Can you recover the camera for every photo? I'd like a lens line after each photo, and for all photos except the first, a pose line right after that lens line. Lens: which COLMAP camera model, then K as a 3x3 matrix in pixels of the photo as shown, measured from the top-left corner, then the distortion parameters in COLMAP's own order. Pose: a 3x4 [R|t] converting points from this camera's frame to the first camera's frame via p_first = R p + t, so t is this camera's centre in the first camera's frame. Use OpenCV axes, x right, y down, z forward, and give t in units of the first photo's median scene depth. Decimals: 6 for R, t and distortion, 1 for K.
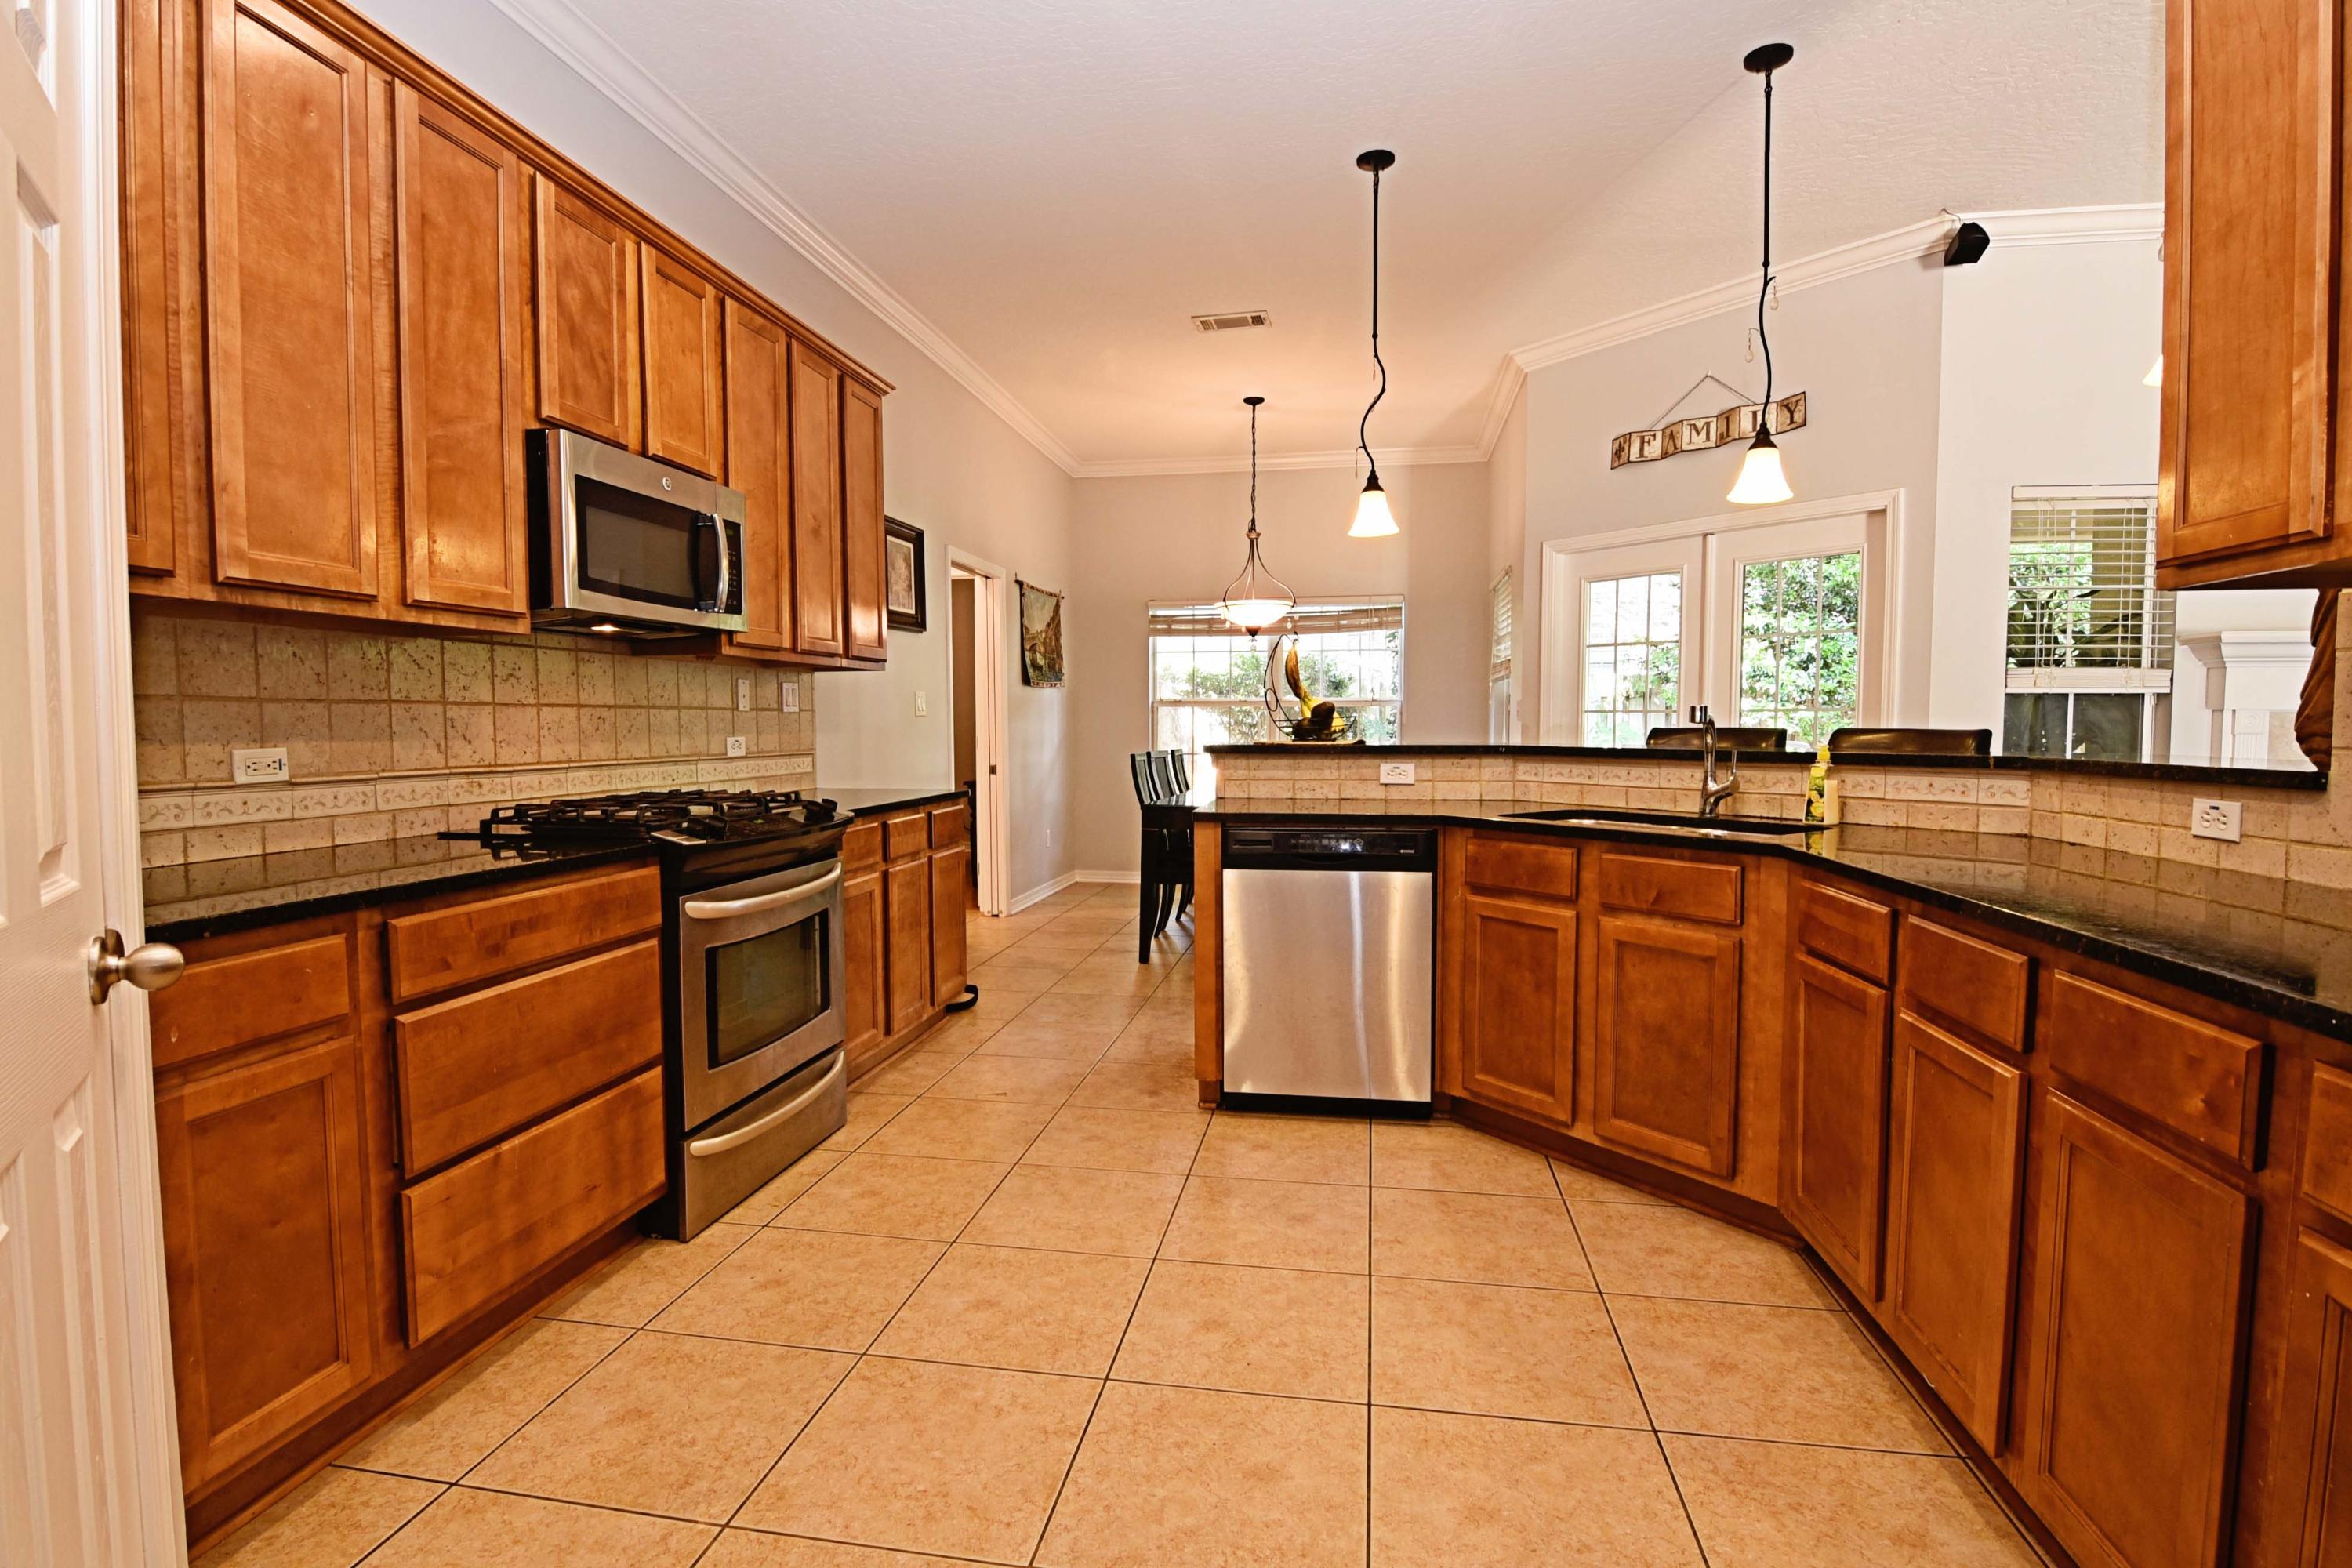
lens RADIAL K [[1136.9, 0, 1167.6], [0, 1136.9, 786.0], [0, 0, 1]] dist [-0.002808, -0.013563]
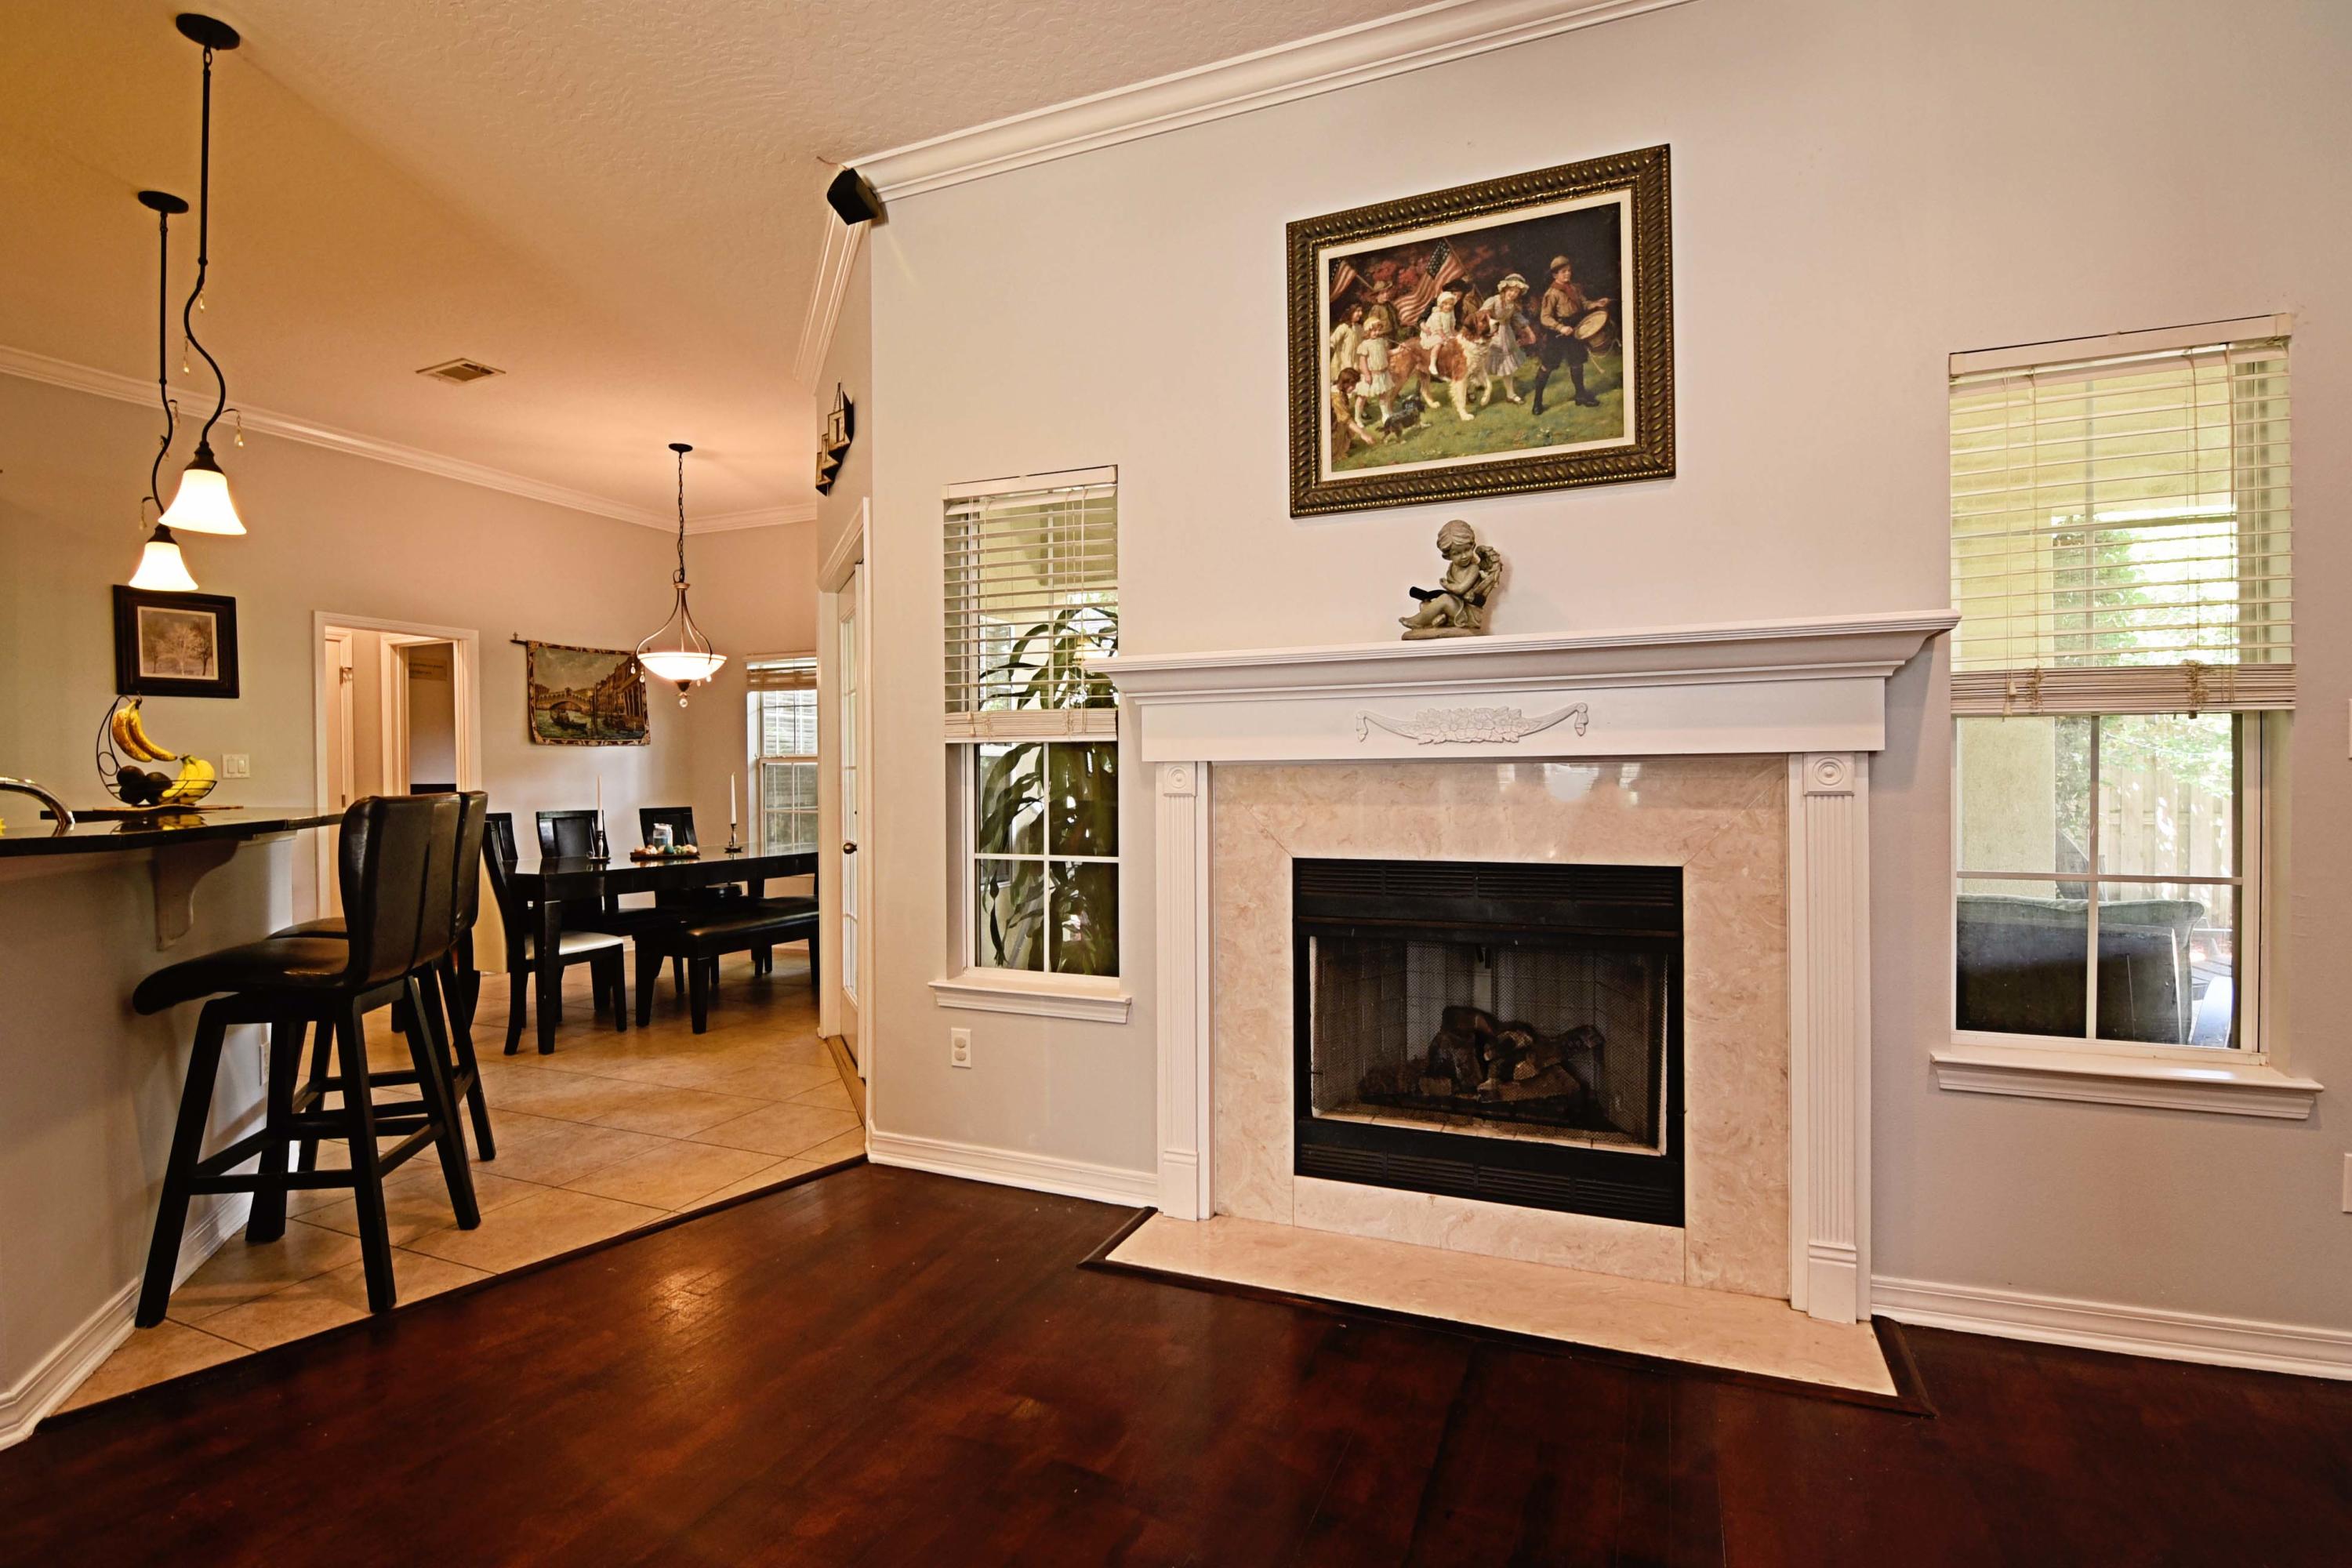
lens RADIAL K [[1136.9, 0, 1167.6], [0, 1136.9, 786.0], [0, 0, 1]] dist [-0.002808, -0.013563]
pose [[0.973213, -0.005569, -0.229839, 0.635214], [-0.004417, 0.999069, -0.042909, -0.011568], [0.229864, 0.042774, 0.972282, 0.155815]]
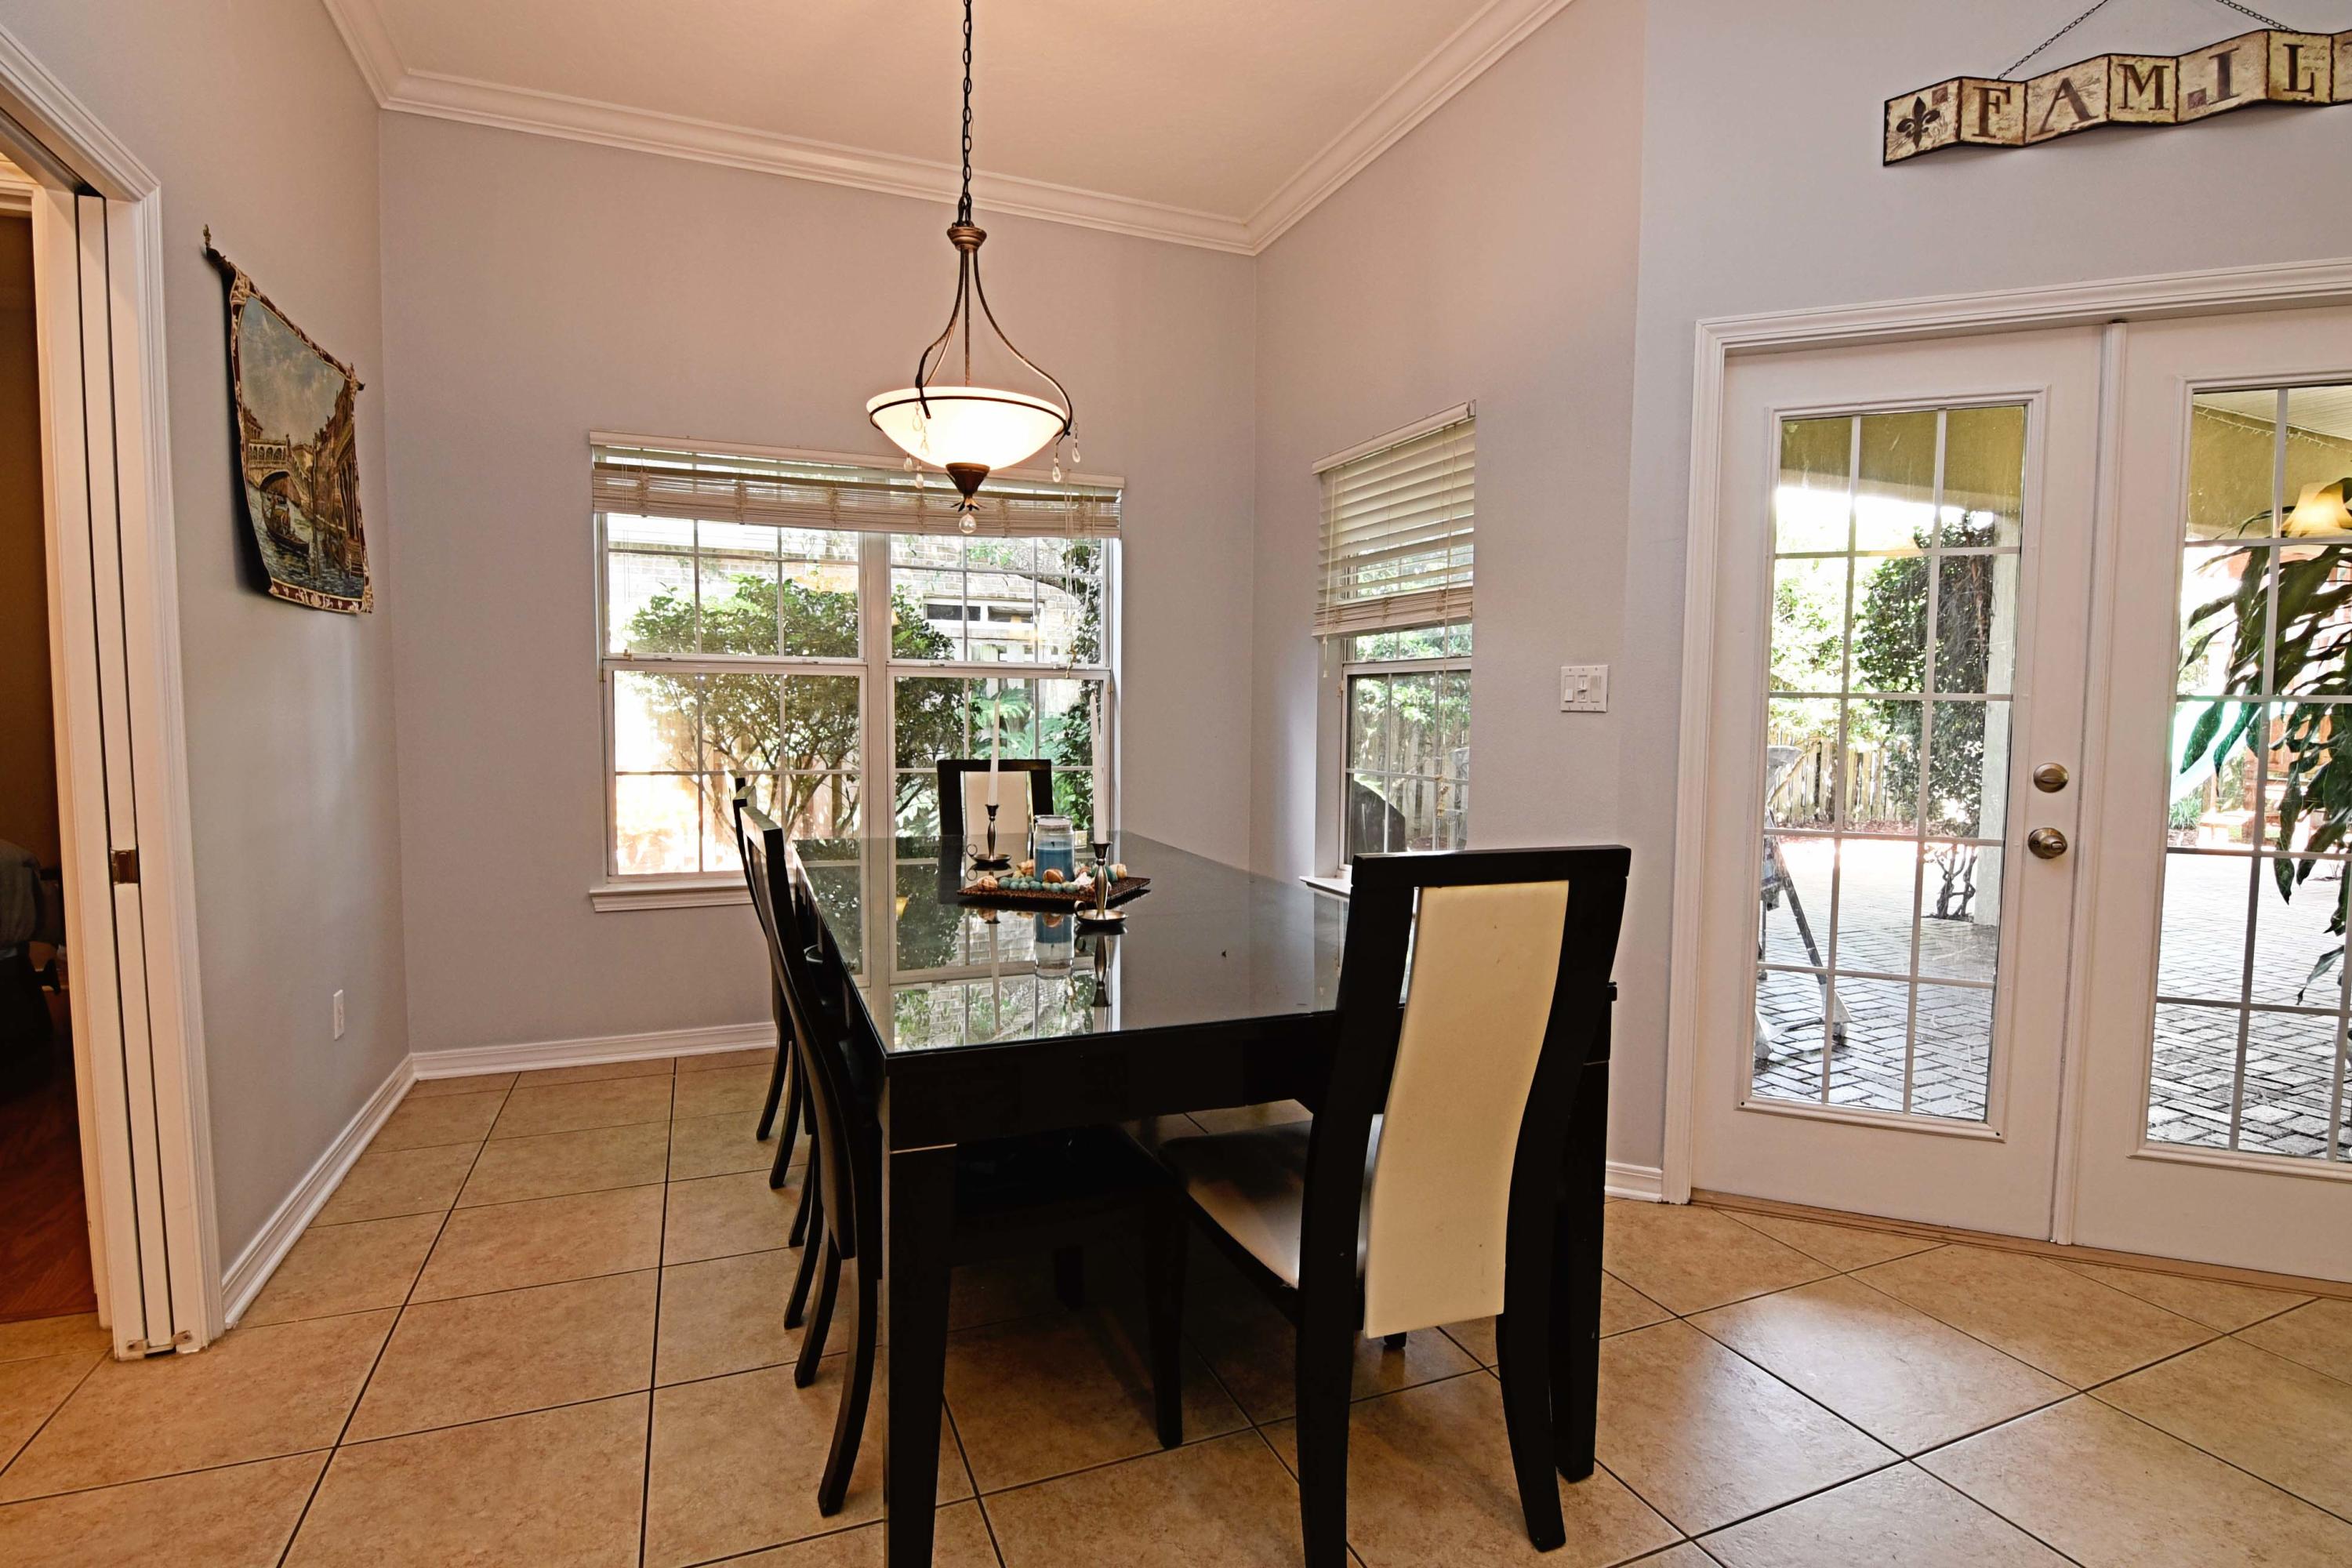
lens RADIAL K [[1136.9, 0, 1167.6], [0, 1136.9, 786.0], [0, 0, 1]] dist [-0.002808, -0.013563]
pose [[0.844285, -0.028989, 0.535109, -0.076228], [0.020863, 0.999557, 0.021233, -0.033572], [-0.535487, -0.006763, 0.844516, 0.576256]]
